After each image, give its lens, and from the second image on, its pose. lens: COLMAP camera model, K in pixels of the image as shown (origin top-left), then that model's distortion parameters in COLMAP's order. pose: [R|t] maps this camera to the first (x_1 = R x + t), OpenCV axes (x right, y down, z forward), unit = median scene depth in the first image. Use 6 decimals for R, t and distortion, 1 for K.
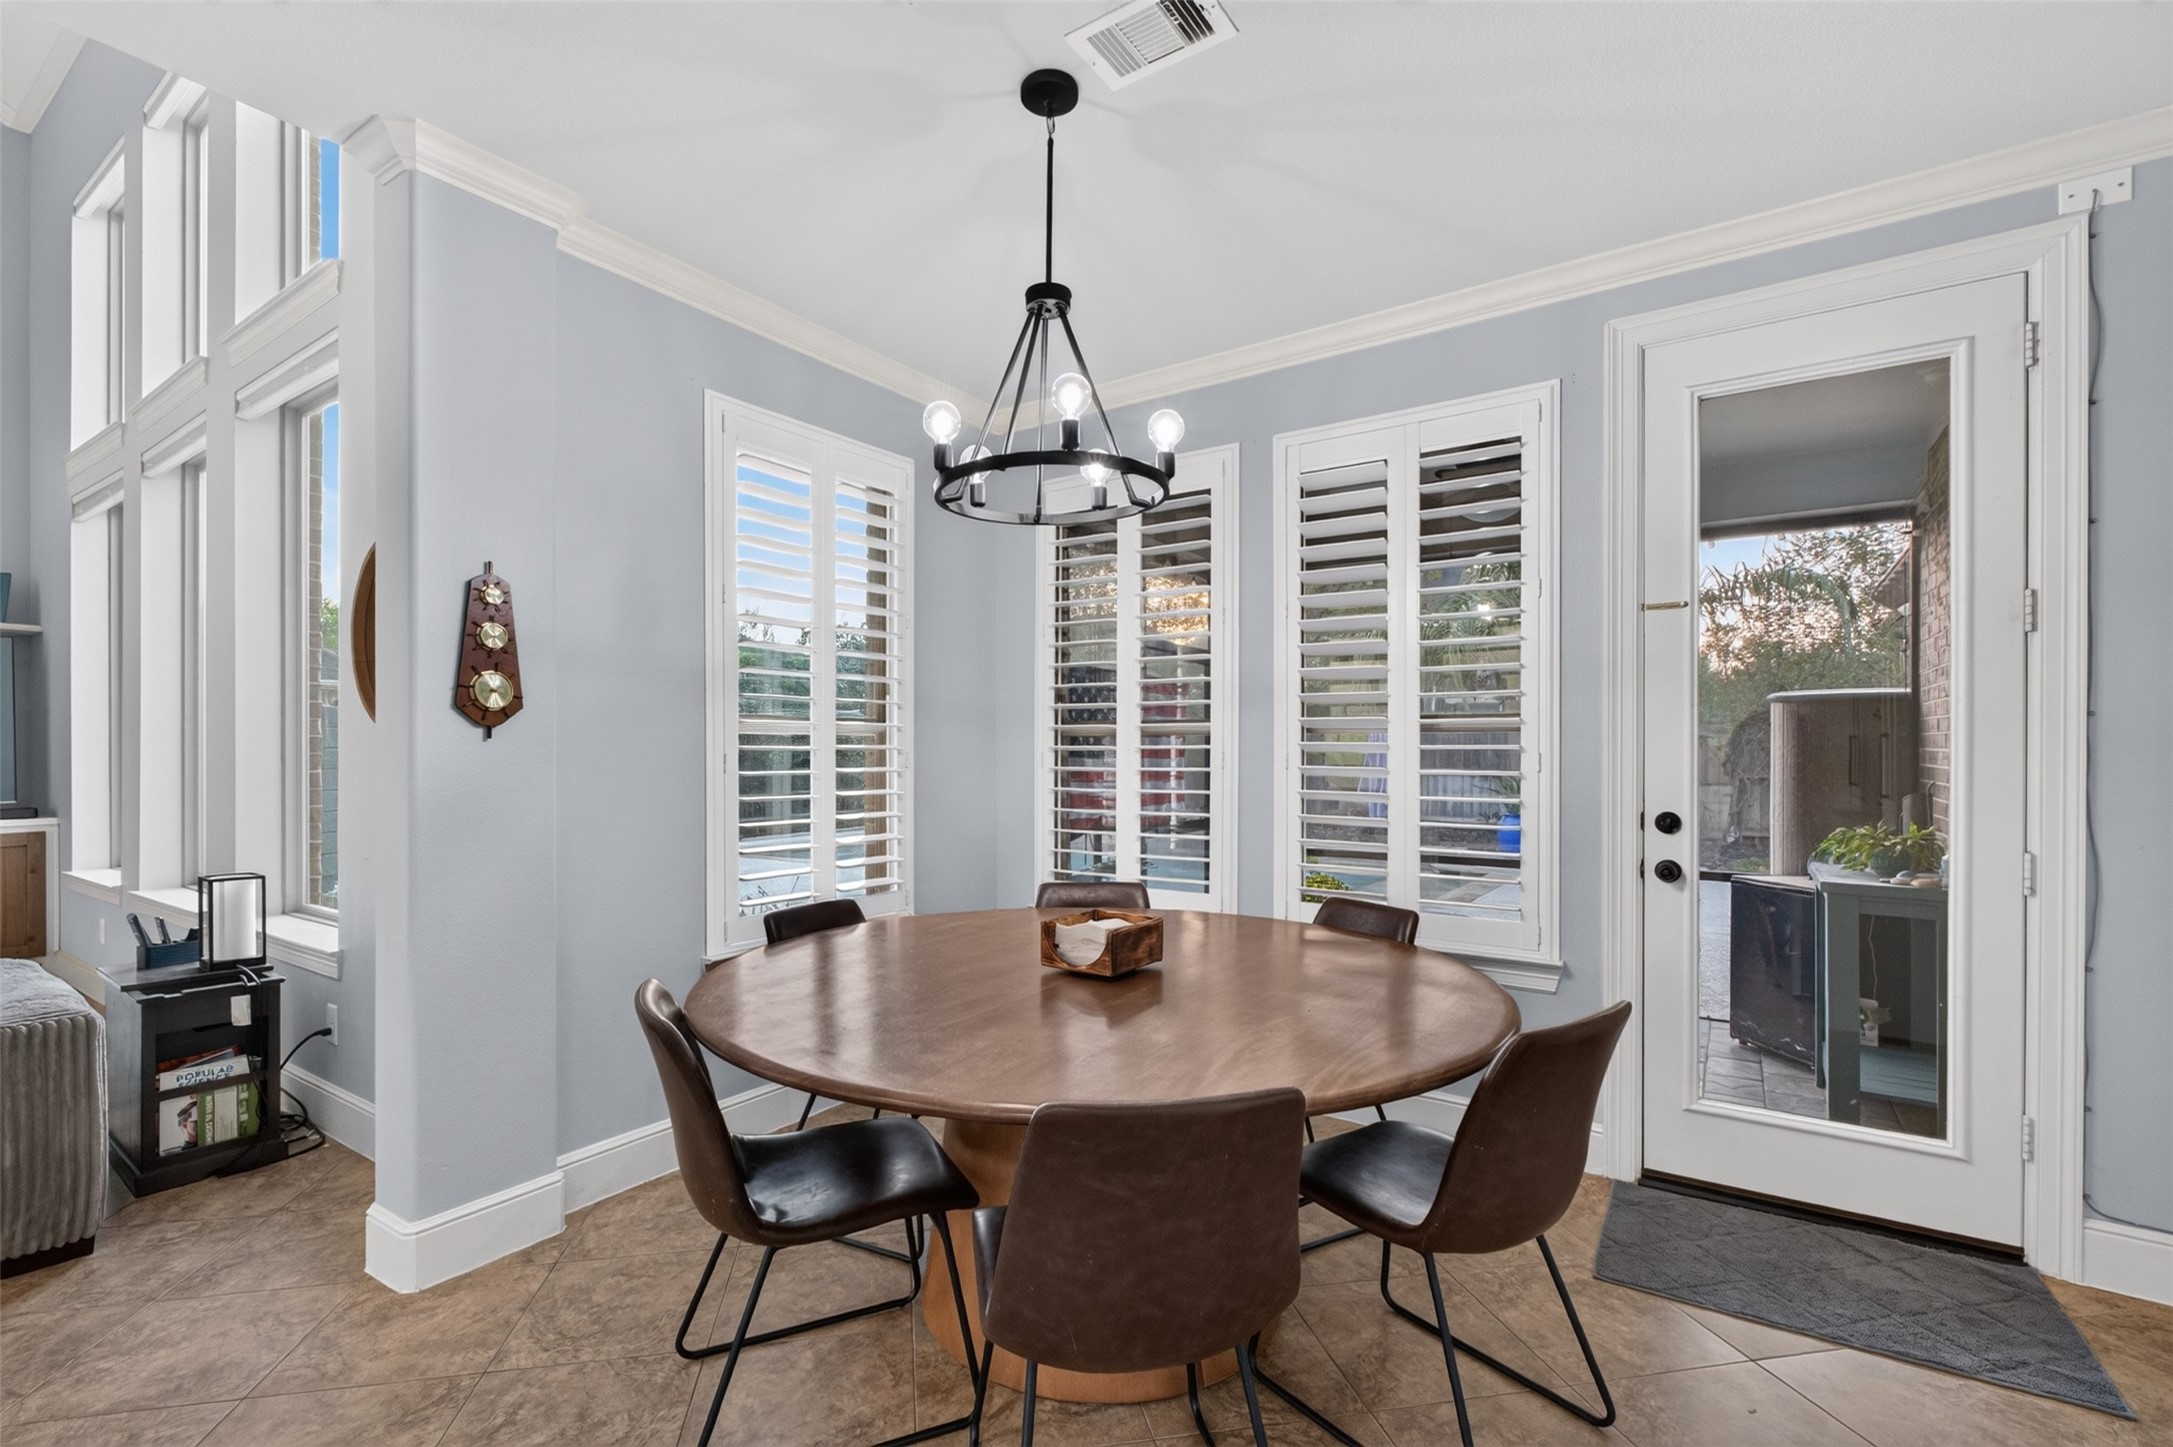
lens RADIAL K [[956.0, 0, 1059.4], [0, 956.0, 758.4], [0, 0, 1]] dist [-0.001467, -0.000991]
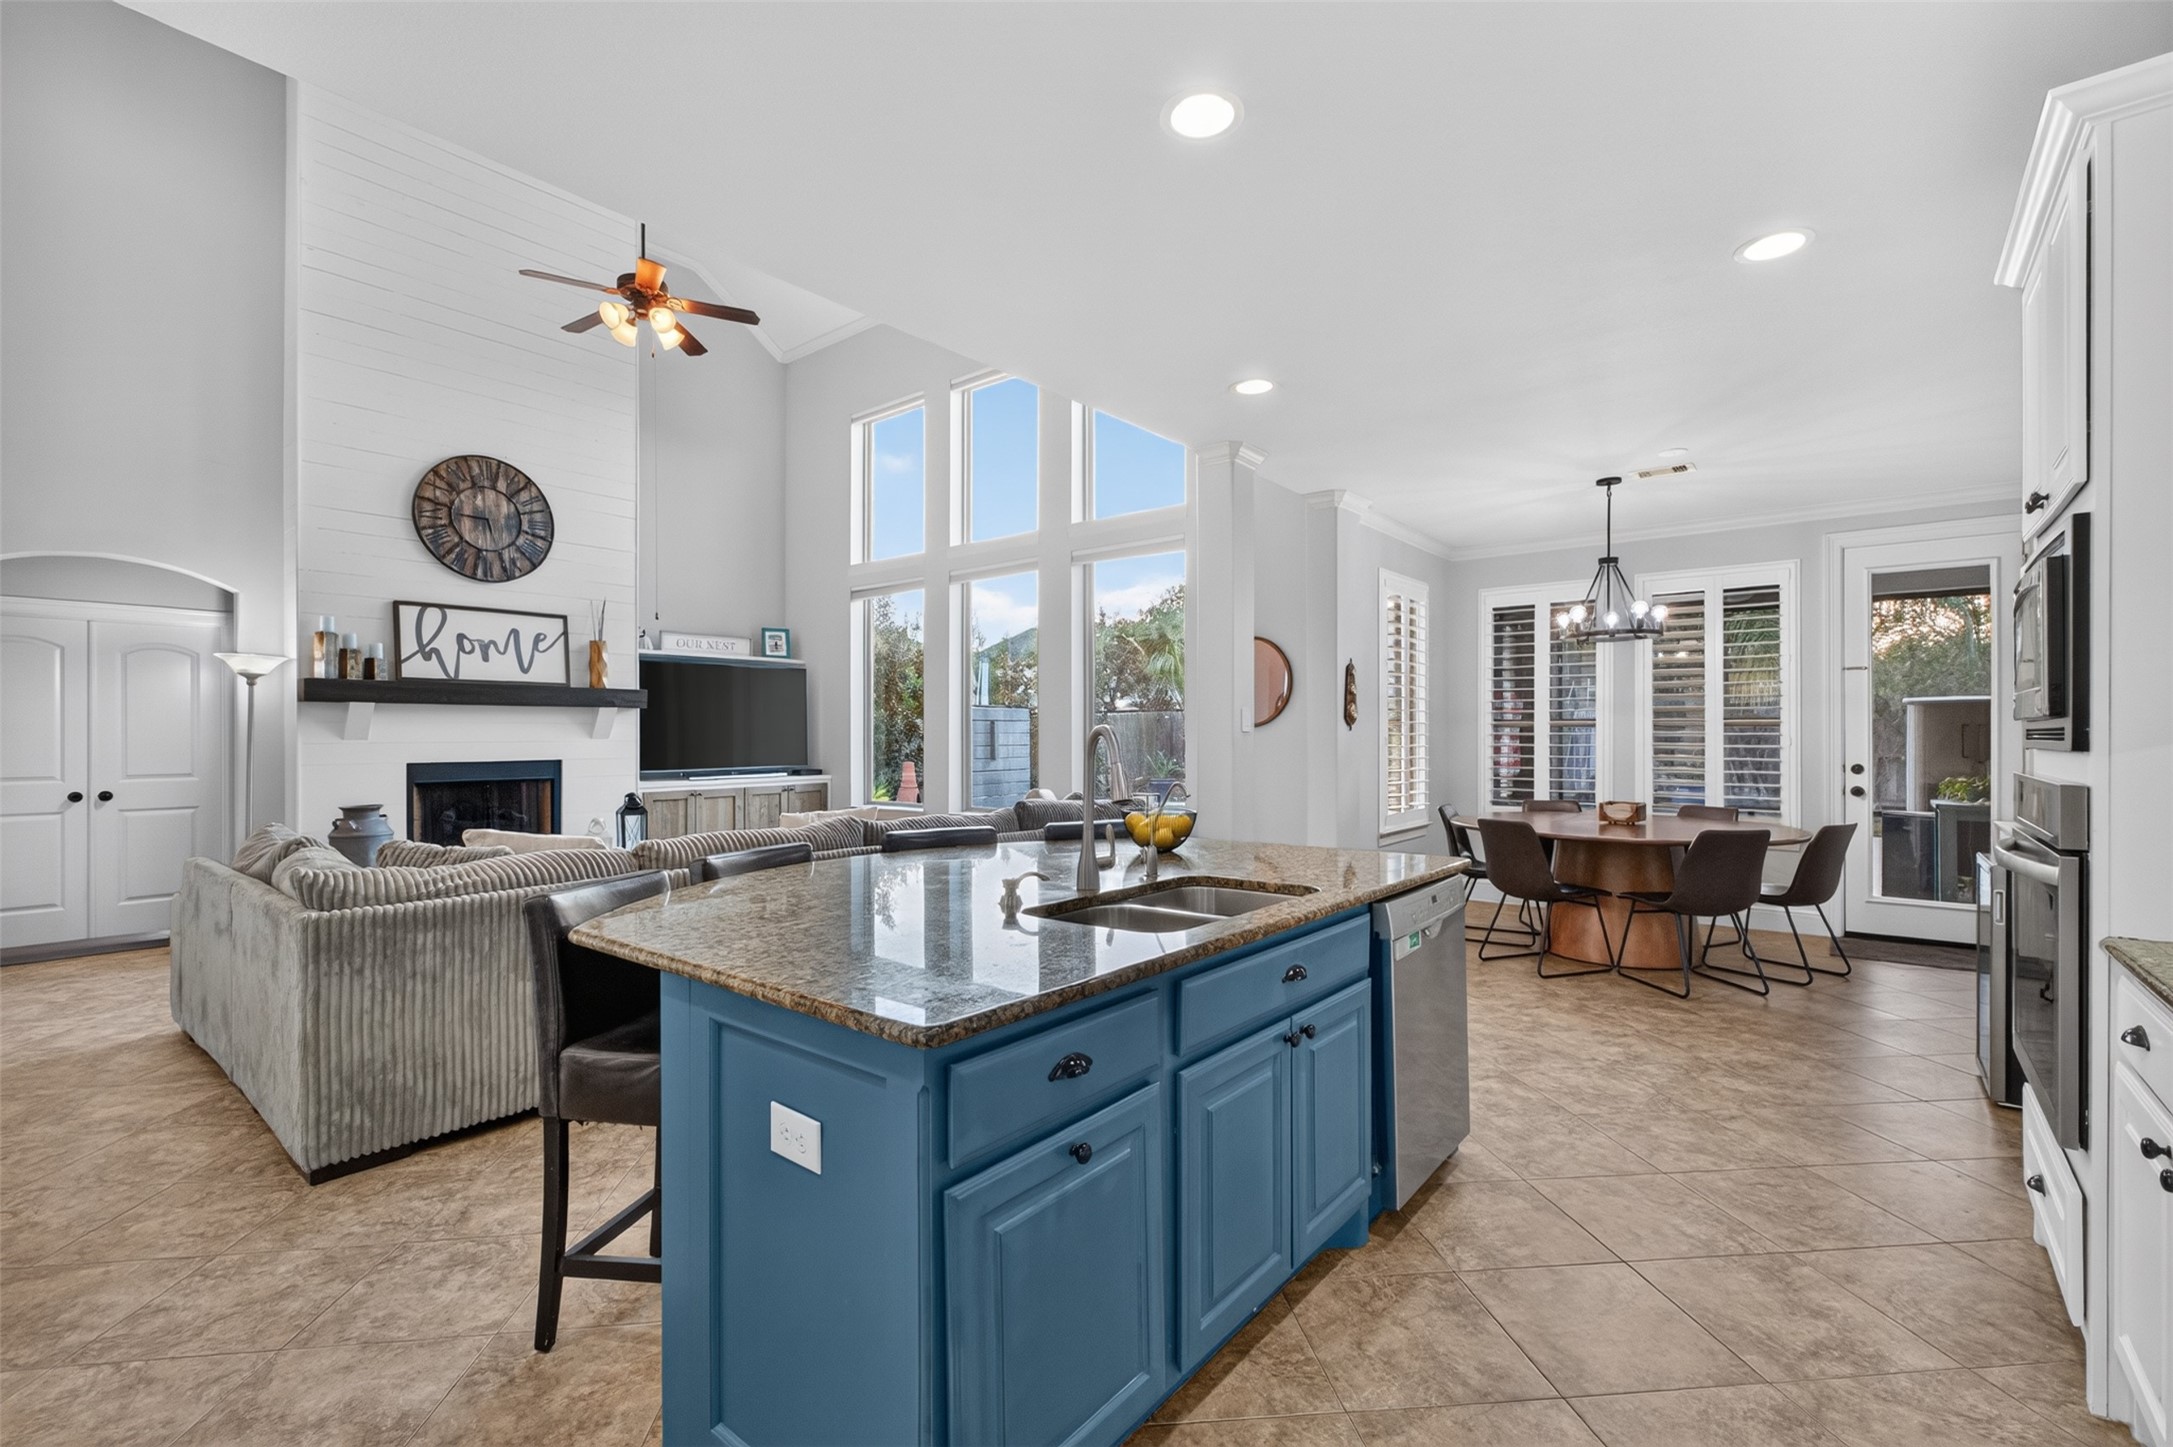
lens RADIAL K [[956.0, 0, 1074.2], [0, 956.0, 739.6], [0, 0, 1]] dist [-0.001467, -0.000991]
pose [[0.997049, -0.001979, -0.076746, -0.895276], [0.002007, 0.999998, 0.000295, -0.002803], [0.076745, -0.000448, 0.997051, -1.198360]]
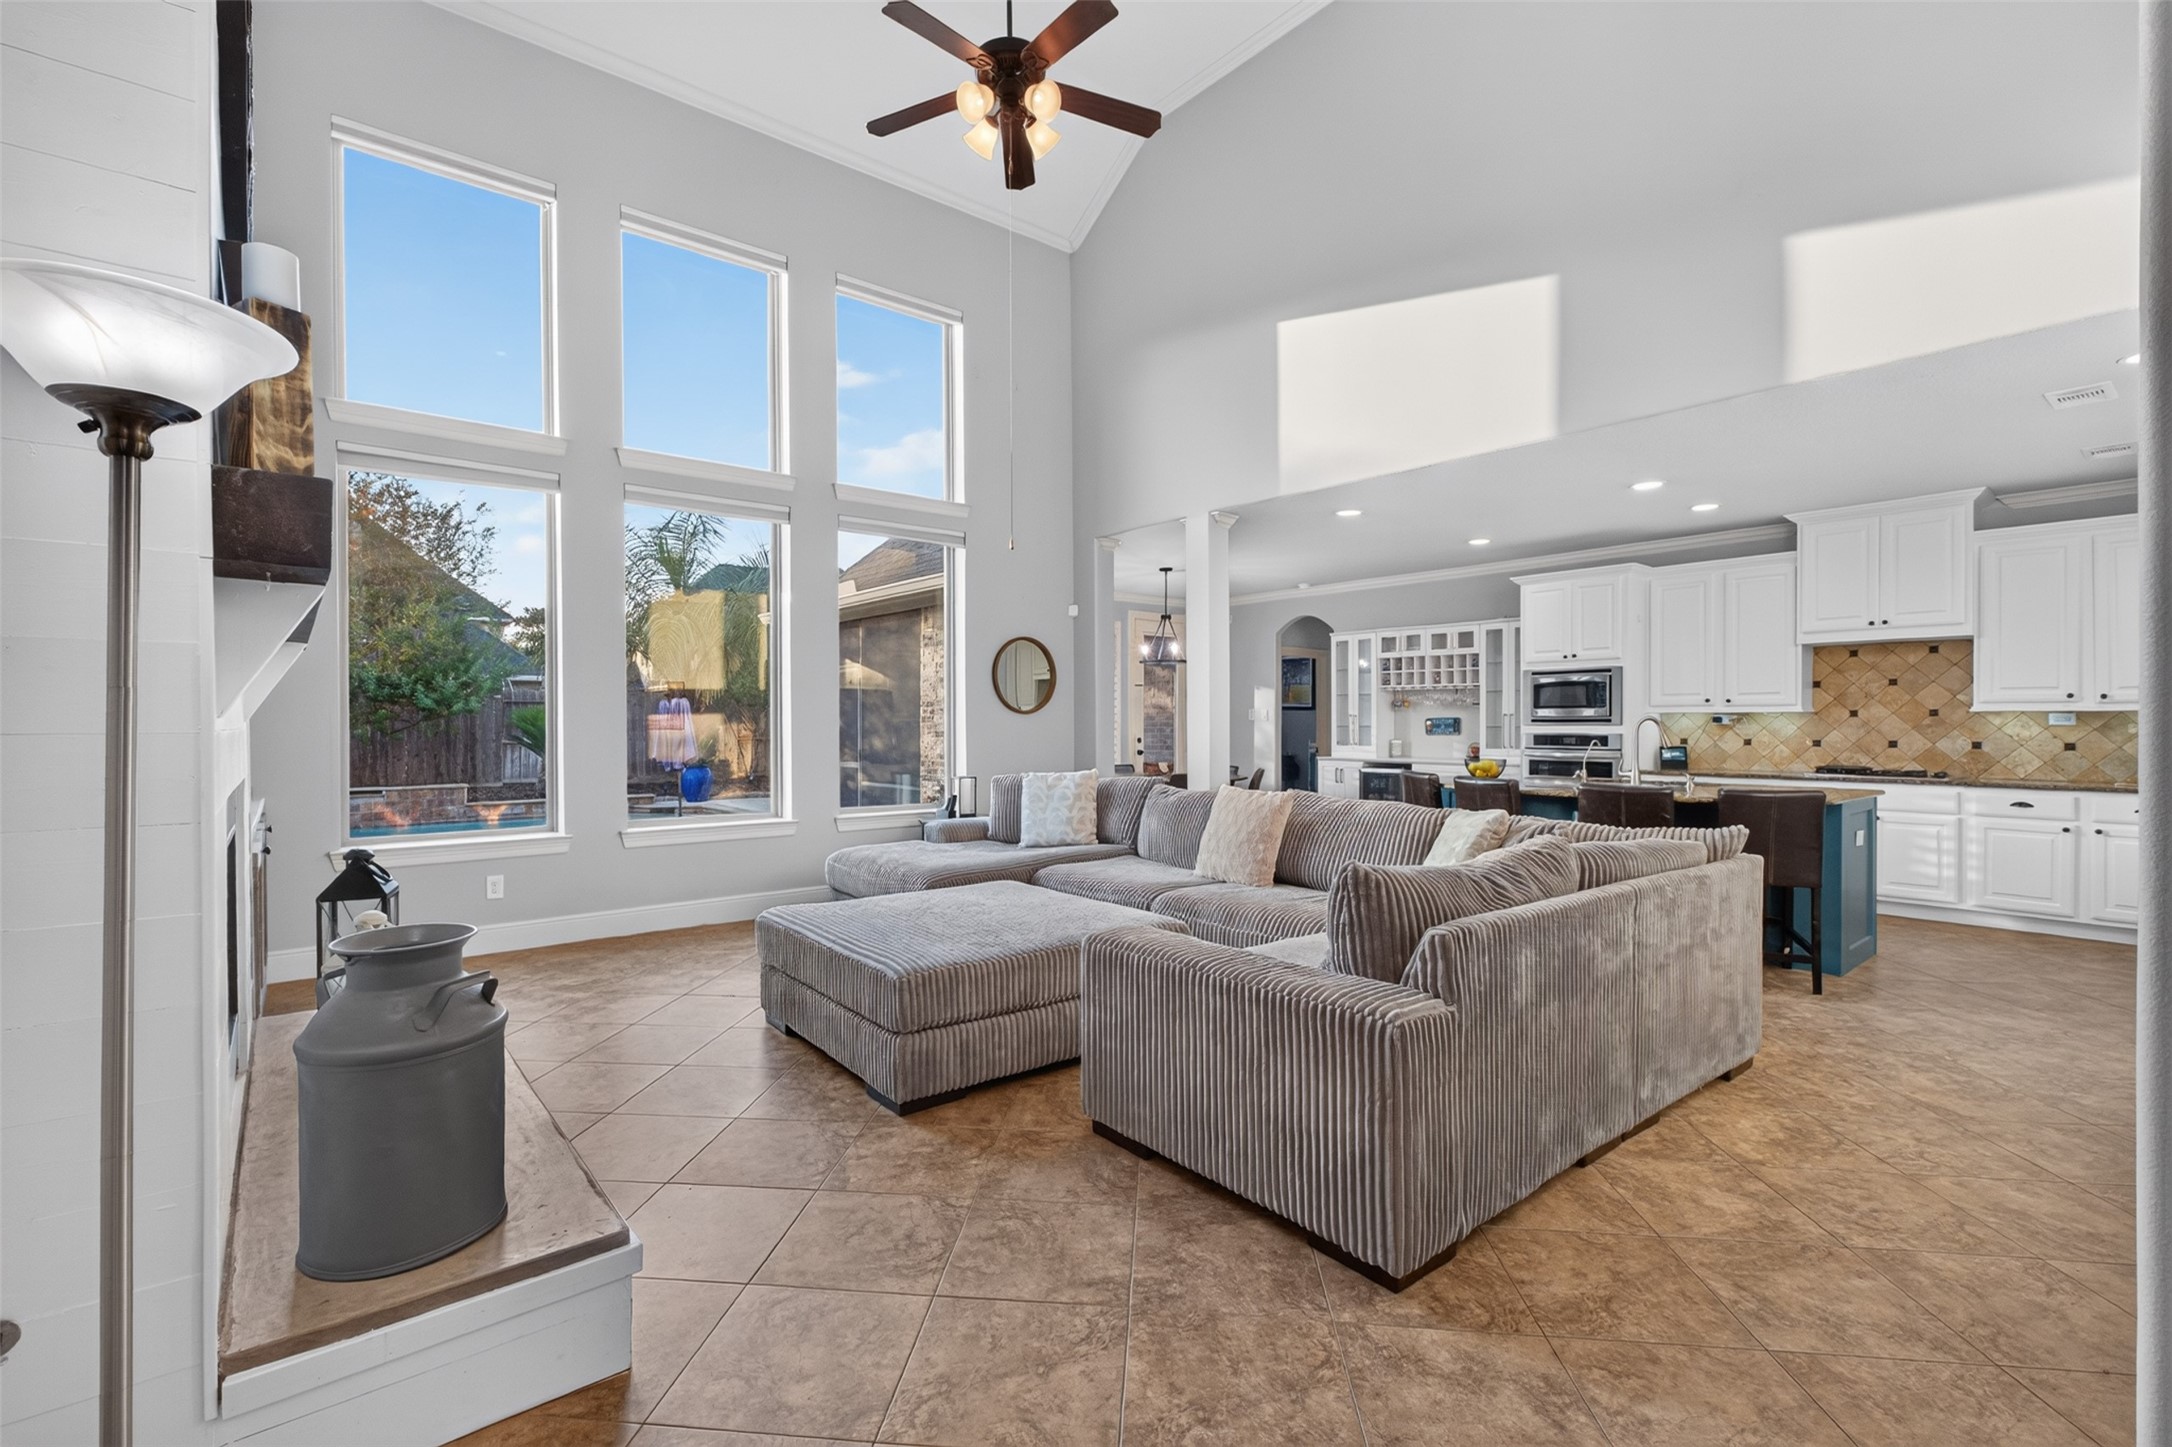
lens RADIAL K [[955.6, 0, 1067.2], [0, 955.6, 718.8], [0, 0, 1]] dist [-0.001467, -0.000991]
pose [[0.284810, 0.001384, 0.958583, -3.079827], [0.007189, 0.999968, -0.003580, -0.007663], [-0.958557, 0.007911, 0.284791, 0.135503]]
